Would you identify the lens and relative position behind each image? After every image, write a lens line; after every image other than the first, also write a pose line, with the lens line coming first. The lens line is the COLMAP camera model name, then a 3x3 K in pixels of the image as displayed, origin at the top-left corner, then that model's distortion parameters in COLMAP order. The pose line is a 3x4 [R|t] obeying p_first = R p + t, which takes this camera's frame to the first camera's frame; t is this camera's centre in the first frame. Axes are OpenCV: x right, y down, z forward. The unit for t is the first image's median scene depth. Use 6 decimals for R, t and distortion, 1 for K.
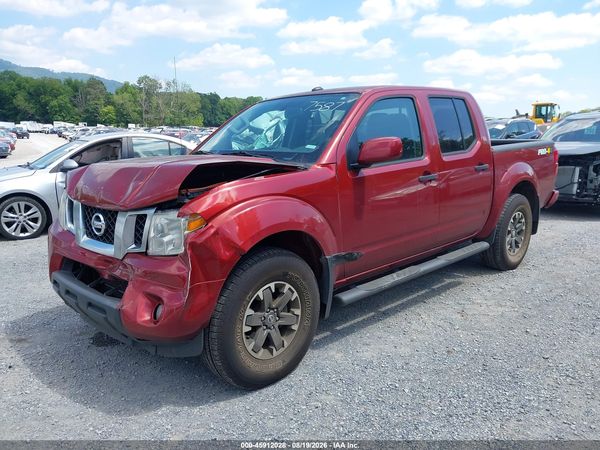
lens RADIAL K [[501.8, 0, 297.4], [0, 501.8, 213.8], [0, 0, 1]] dist [-0.004503, -0.013007]
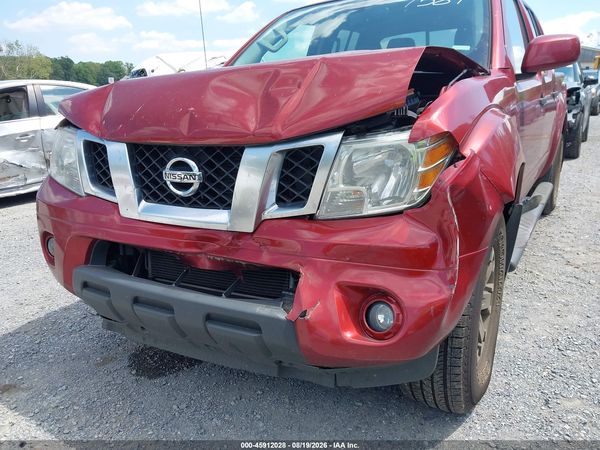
lens RADIAL K [[479.9, 0, 300.0], [0, 479.9, 225.0], [0, 0, 1]] dist [-0.014401, -0.010046]
pose [[0.955178, -0.090275, 0.281933, -0.351755], [0.064698, 0.993005, 0.098769, 0.025202], [-0.288877, -0.076101, 0.954337, 0.362263]]
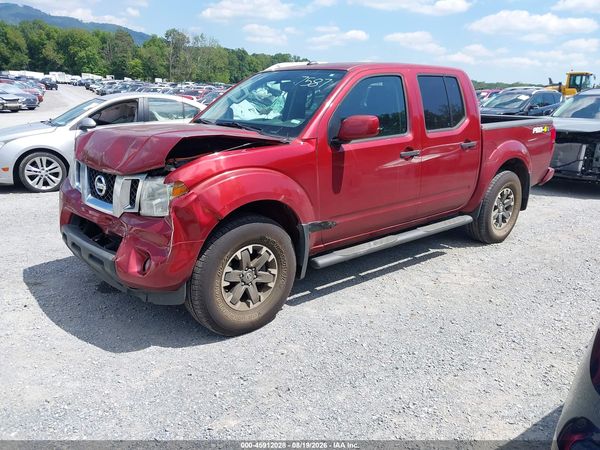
lens RADIAL K [[502.1, 0, 300.0], [0, 502.1, 225.0], [0, 0, 1]] dist [-0.002743, -0.010658]
pose [[0.997883, 0.047914, -0.043968, 0.084145], [-0.043277, 0.993950, 0.100952, -0.019647], [0.048539, -0.098836, 0.993919, -0.084128]]
